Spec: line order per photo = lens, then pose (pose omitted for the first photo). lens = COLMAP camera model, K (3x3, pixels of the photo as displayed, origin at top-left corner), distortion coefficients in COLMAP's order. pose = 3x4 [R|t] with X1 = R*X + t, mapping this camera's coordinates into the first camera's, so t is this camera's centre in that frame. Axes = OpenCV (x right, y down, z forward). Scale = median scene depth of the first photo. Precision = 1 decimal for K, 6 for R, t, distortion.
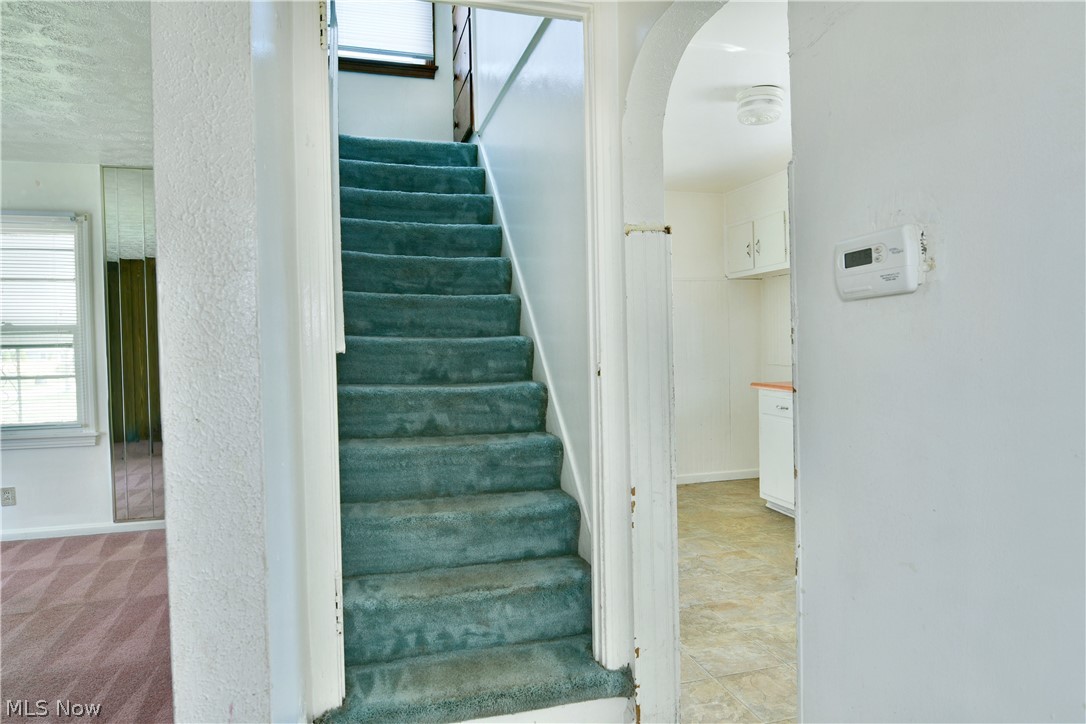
lens RADIAL K [[655.8, 0, 538.2], [0, 655.8, 360.1], [0, 0, 1]] dist [-0.009993, -0.007492]
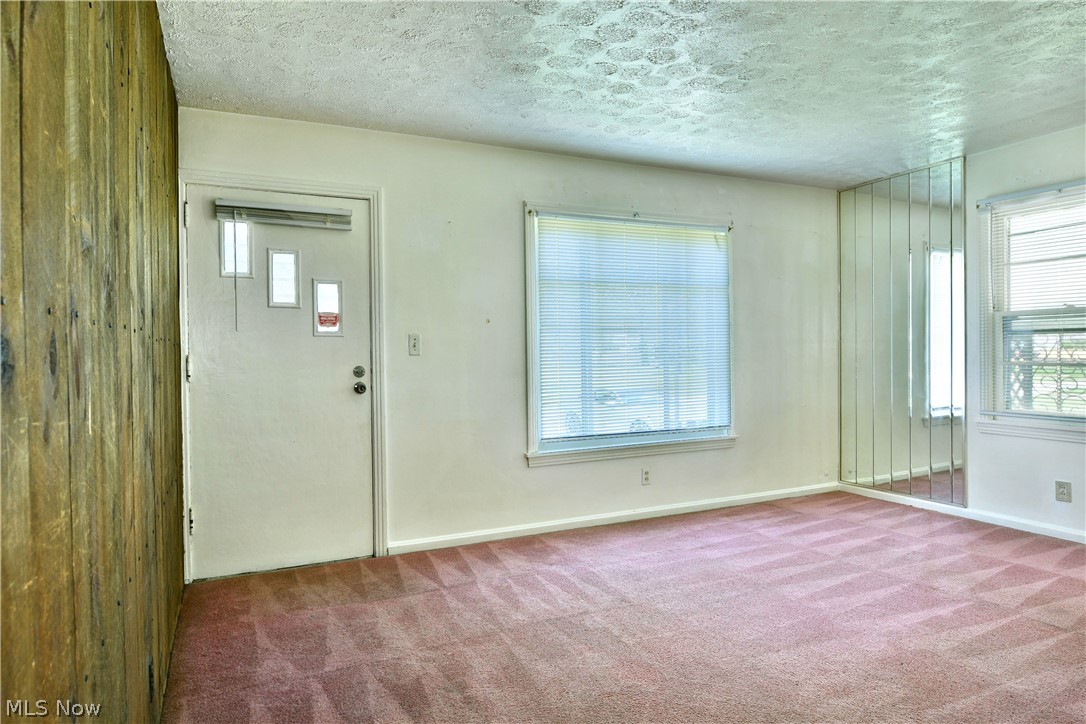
lens RADIAL K [[655.8, 0, 538.2], [0, 655.8, 360.1], [0, 0, 1]] dist [-0.009993, -0.007492]
pose [[0.165292, 0.029483, -0.985804, -0.035121], [-0.009015, 0.999556, 0.028383, 0.002777], [0.986203, 0.004195, 0.165485, 0.119852]]
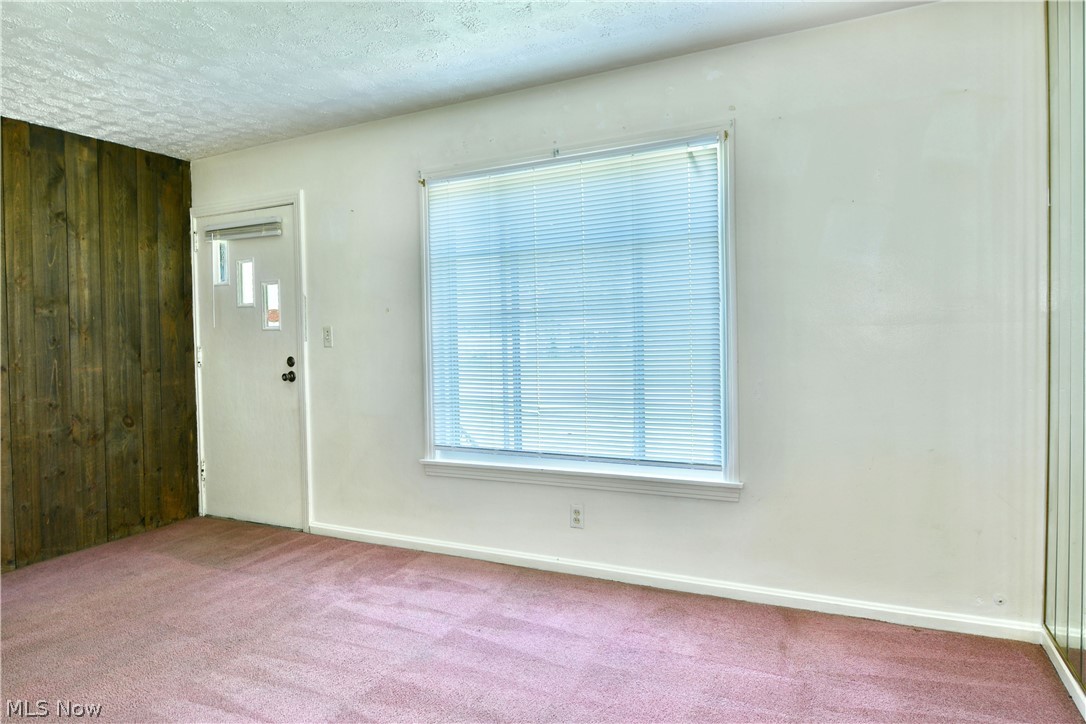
lens RADIAL K [[655.8, 0, 538.2], [0, 655.8, 360.1], [0, 0, 1]] dist [-0.009993, -0.007492]
pose [[-0.669020, 0.058730, -0.740921, -0.541962], [0.019279, 0.997909, 0.061692, -0.012304], [0.742995, 0.026989, -0.668753, 1.091468]]
